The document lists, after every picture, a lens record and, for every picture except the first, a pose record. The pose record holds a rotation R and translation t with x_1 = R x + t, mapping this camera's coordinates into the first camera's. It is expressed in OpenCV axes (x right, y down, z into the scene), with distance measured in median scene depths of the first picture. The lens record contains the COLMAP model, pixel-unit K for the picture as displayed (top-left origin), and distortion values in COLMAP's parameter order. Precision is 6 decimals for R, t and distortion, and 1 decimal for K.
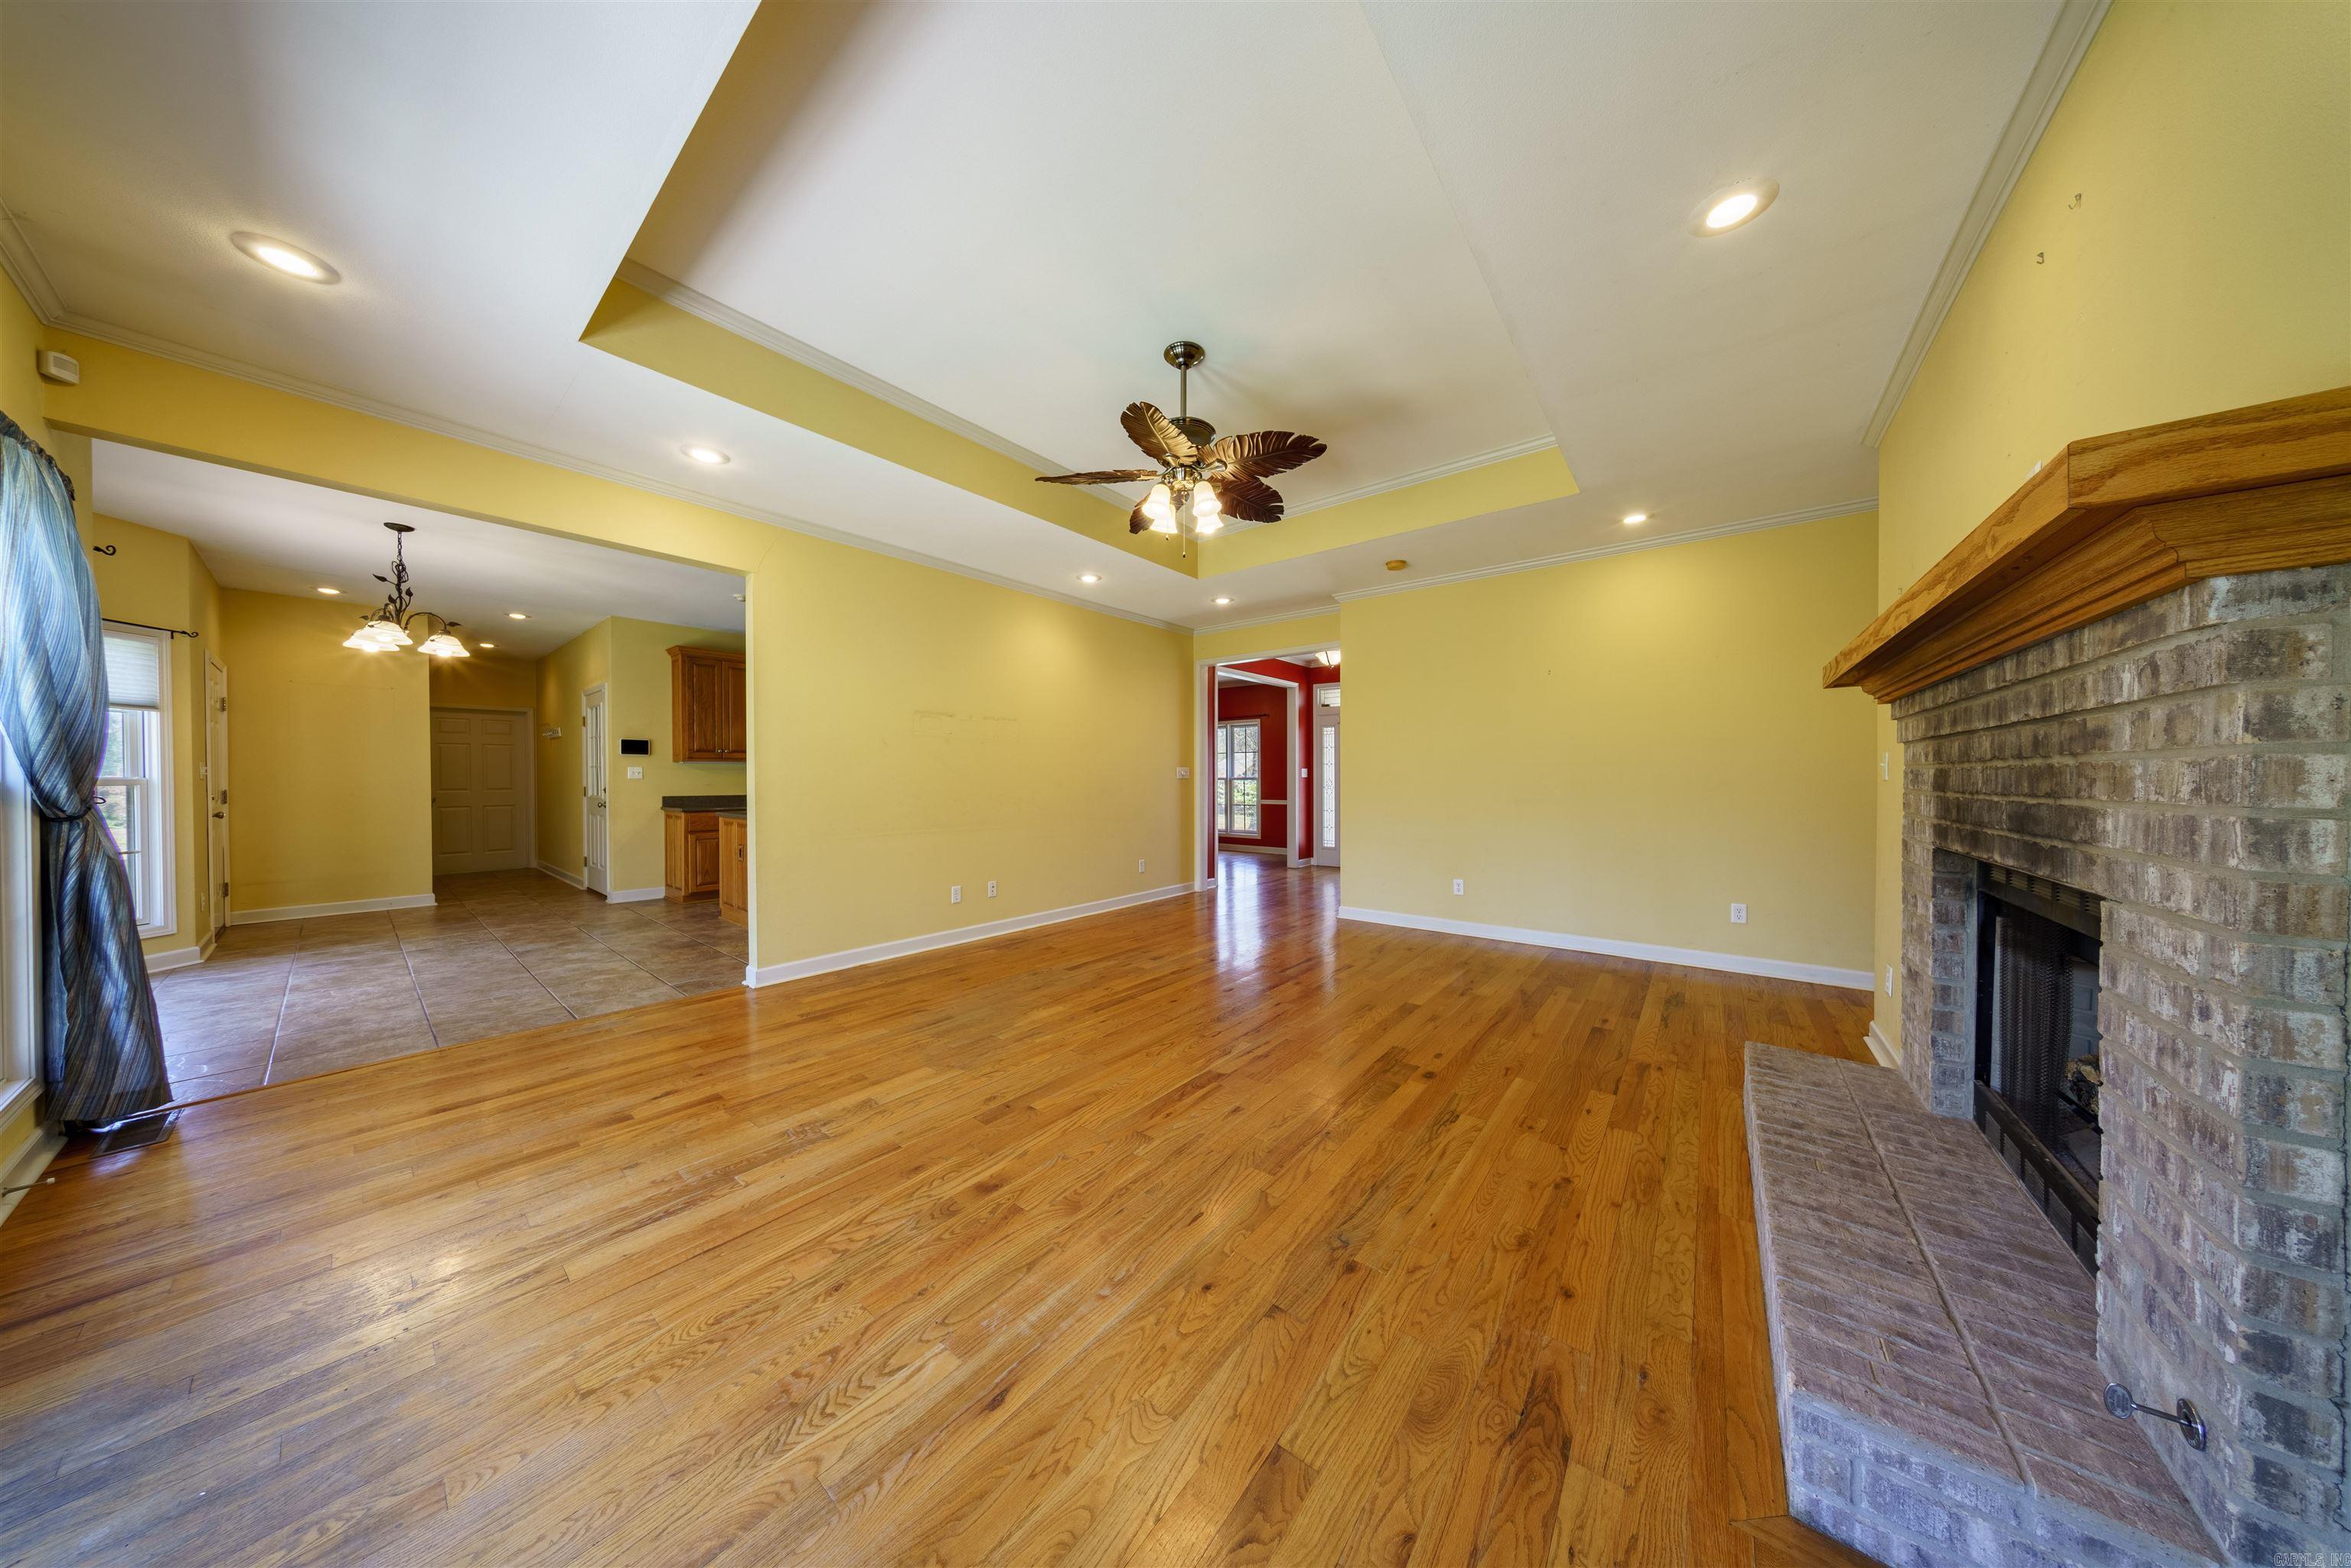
lens RADIAL K [[673.4, 0, 1169.7], [0, 673.4, 783.5], [0, 0, 1]] dist [-0.004750, 0.000788]
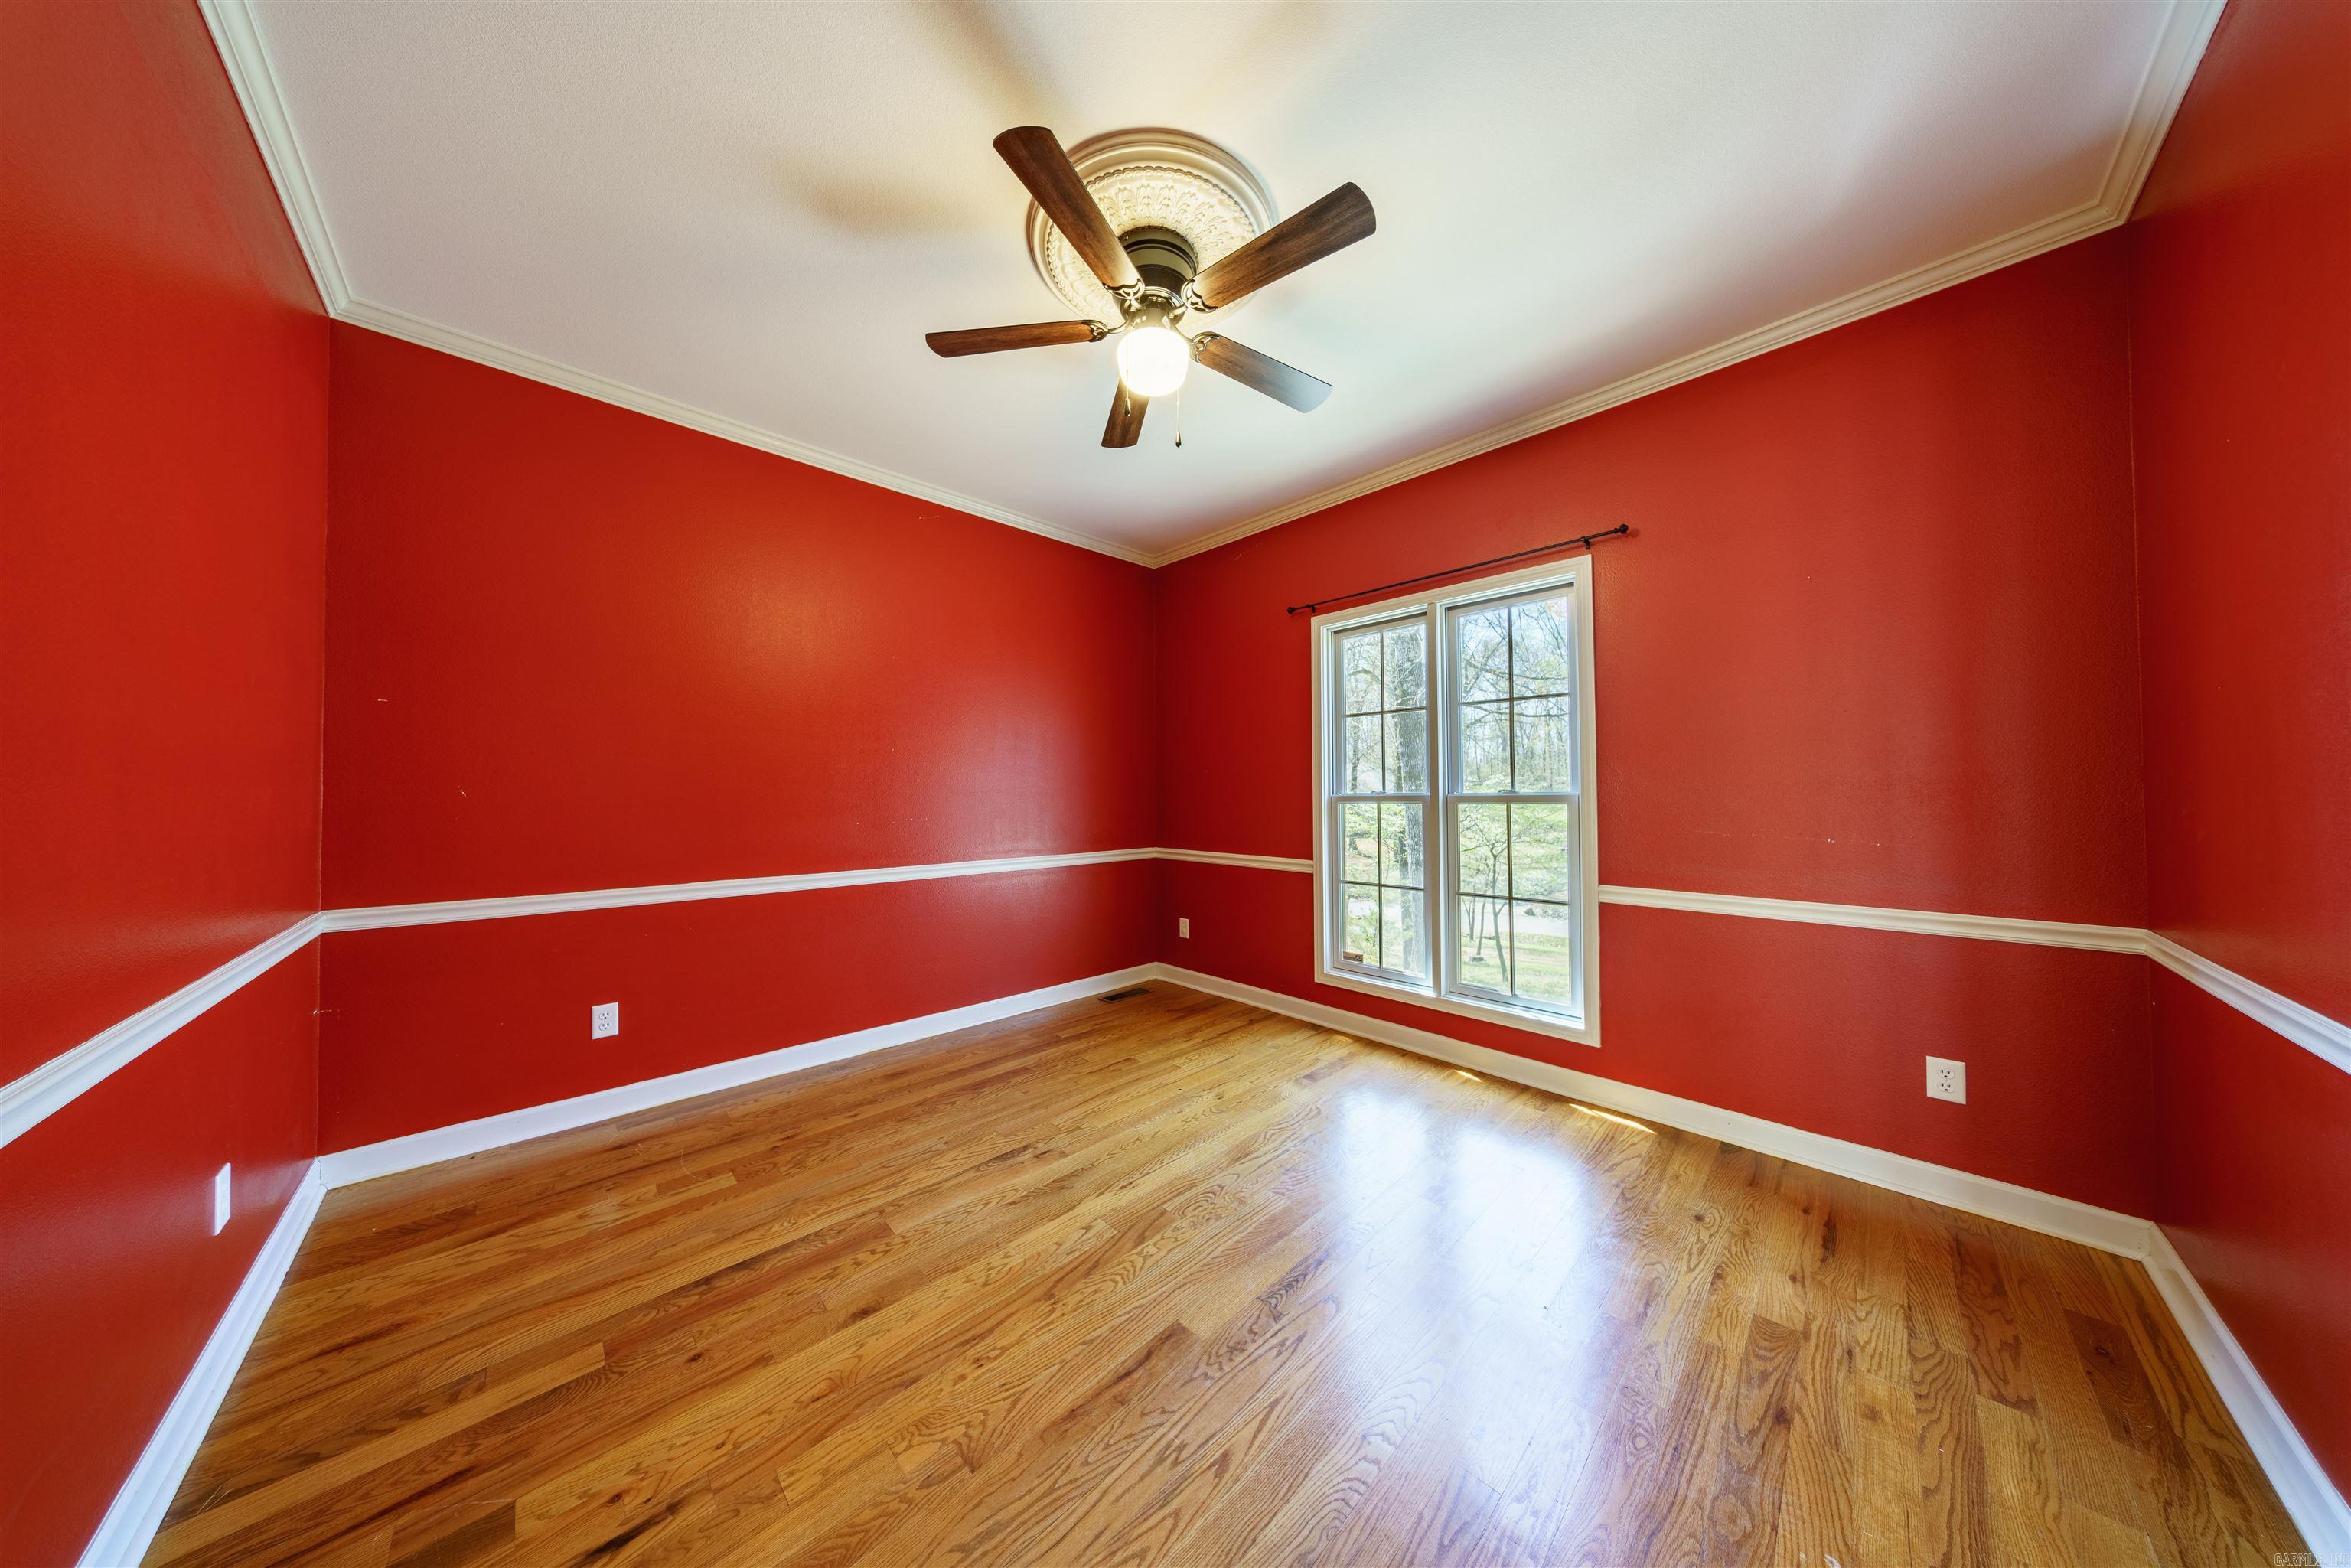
lens RADIAL K [[673.4, 0, 1165.4], [0, 673.4, 782.6], [0, 0, 1]] dist [-0.004750, 0.000788]
pose [[0.991607, -0.004048, -0.129228, 0.040164], [0.001016, 0.999723, -0.023518, -0.019556], [0.129288, 0.023189, 0.991336, 2.170795]]
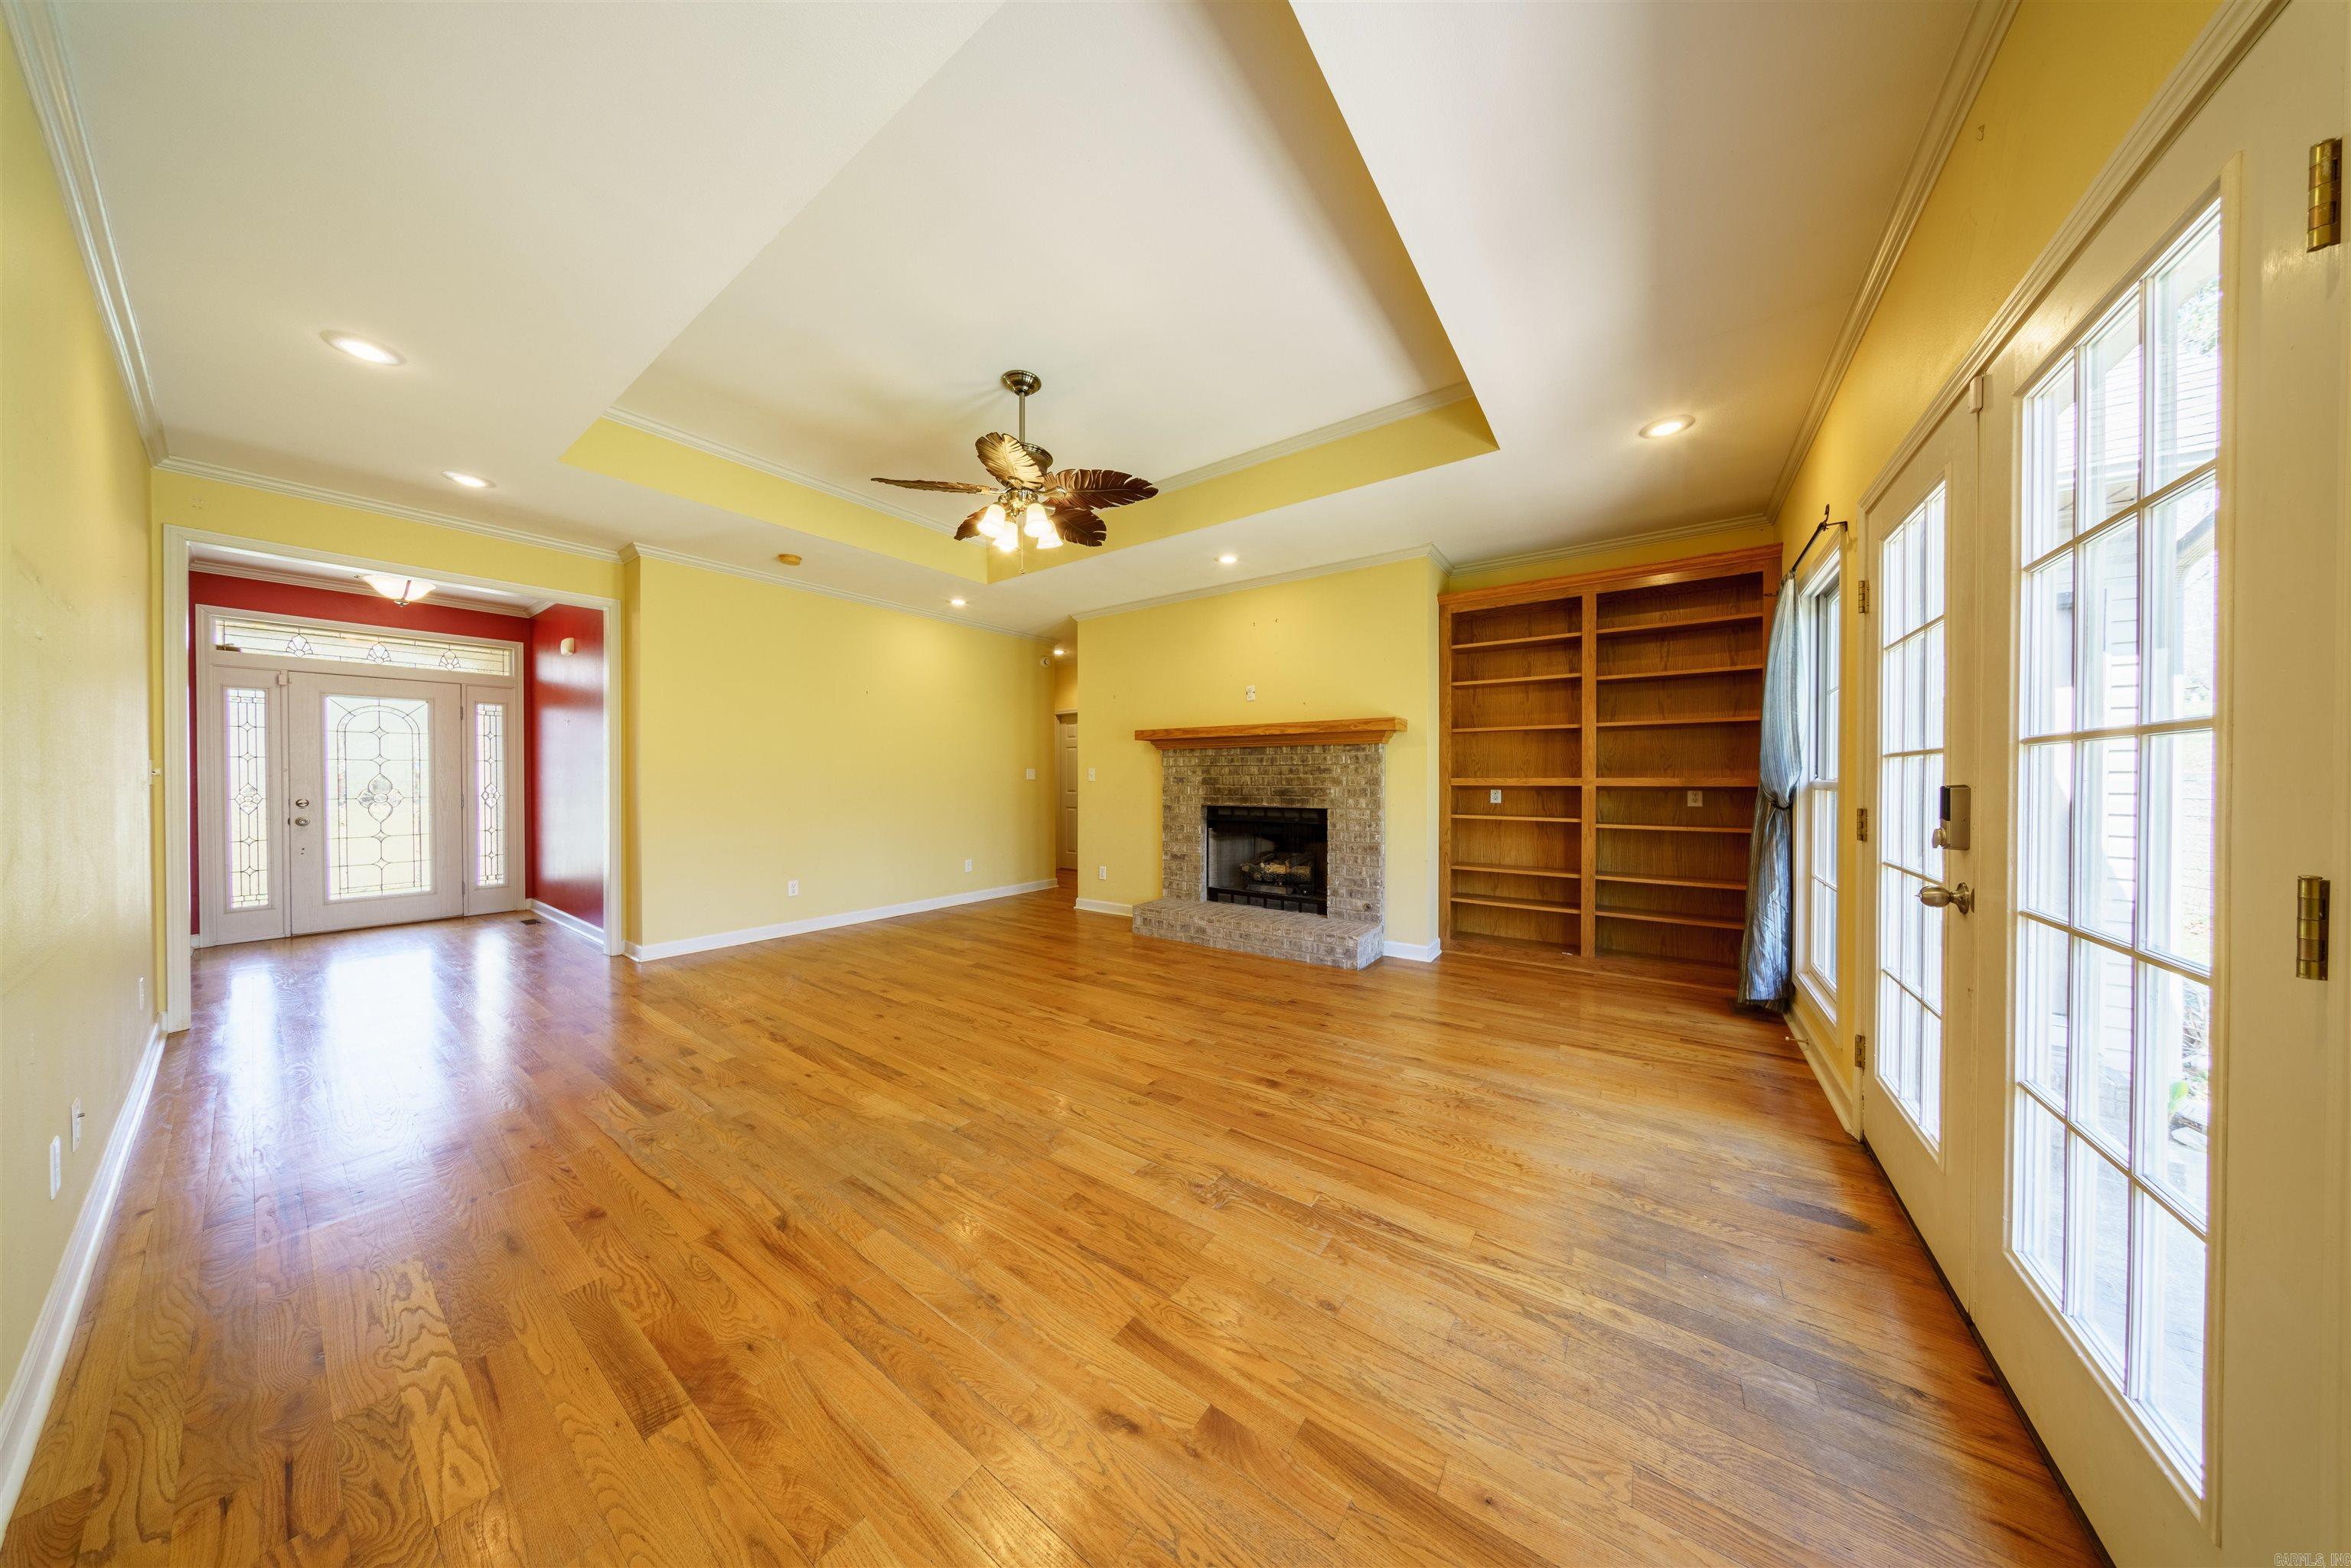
lens RADIAL K [[673.4, 0, 1164.4], [0, 673.4, 784.2], [0, 0, 1]] dist [-0.004750, 0.000788]
pose [[-0.047681, -0.007228, 0.998836, -0.862434], [0.008380, 0.999936, 0.007636, -0.009958], [-0.998827, 0.008735, -0.047617, 0.679661]]
